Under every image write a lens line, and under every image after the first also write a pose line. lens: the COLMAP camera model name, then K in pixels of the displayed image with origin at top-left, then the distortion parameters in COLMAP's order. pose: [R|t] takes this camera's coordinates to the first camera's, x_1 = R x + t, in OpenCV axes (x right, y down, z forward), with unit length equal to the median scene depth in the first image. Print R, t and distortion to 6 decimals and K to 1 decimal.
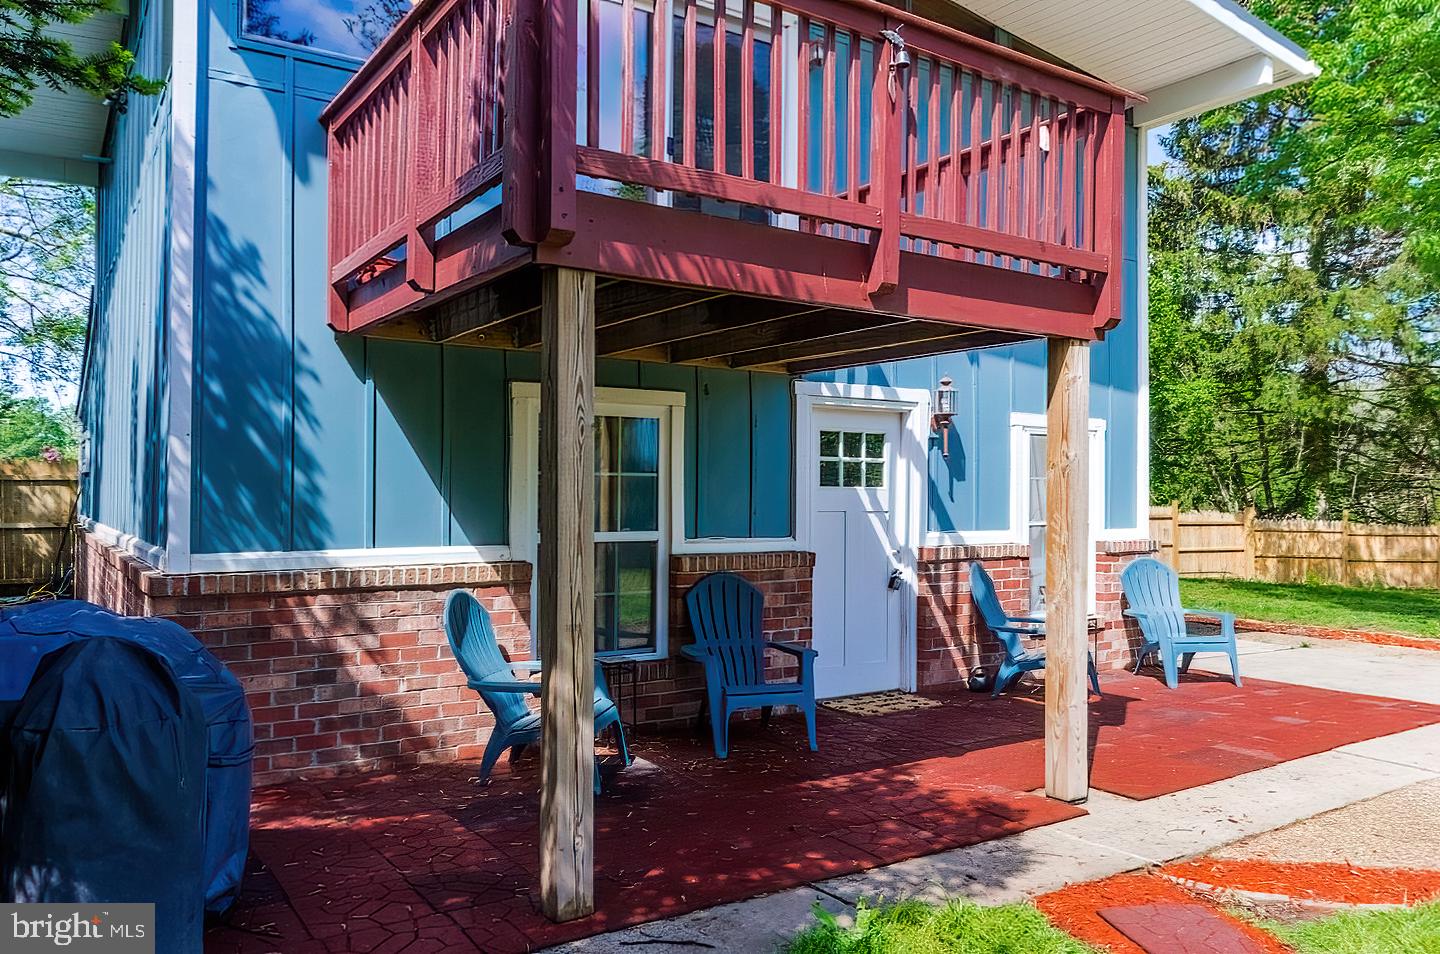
lens RADIAL K [[1055.6, 0, 717.2], [0, 1055.6, 483.0], [0, 0, 1]] dist [-0.002780, -0.000509]
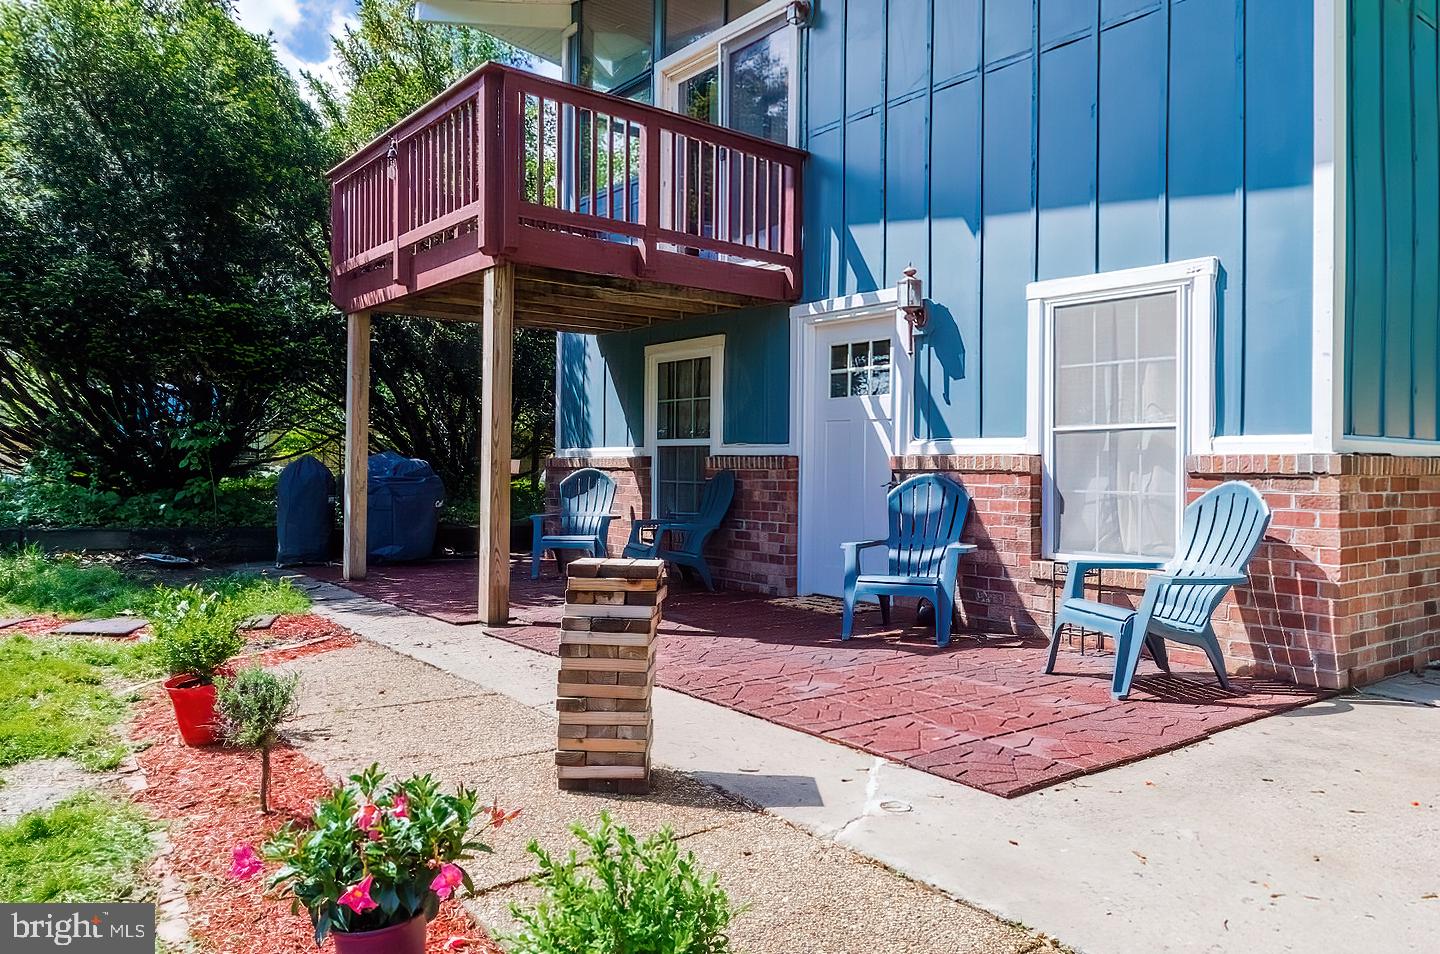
lens RADIAL K [[1001.6, 0, 718.8], [0, 1001.6, 465.5], [0, 0, 1]] dist [-0.044593, -0.000558]
pose [[0.080022, 0.002441, -0.996790, 1.071993], [0.011281, 0.999931, 0.003355, 0.065594], [0.996729, -0.011513, 0.079989, 0.779093]]
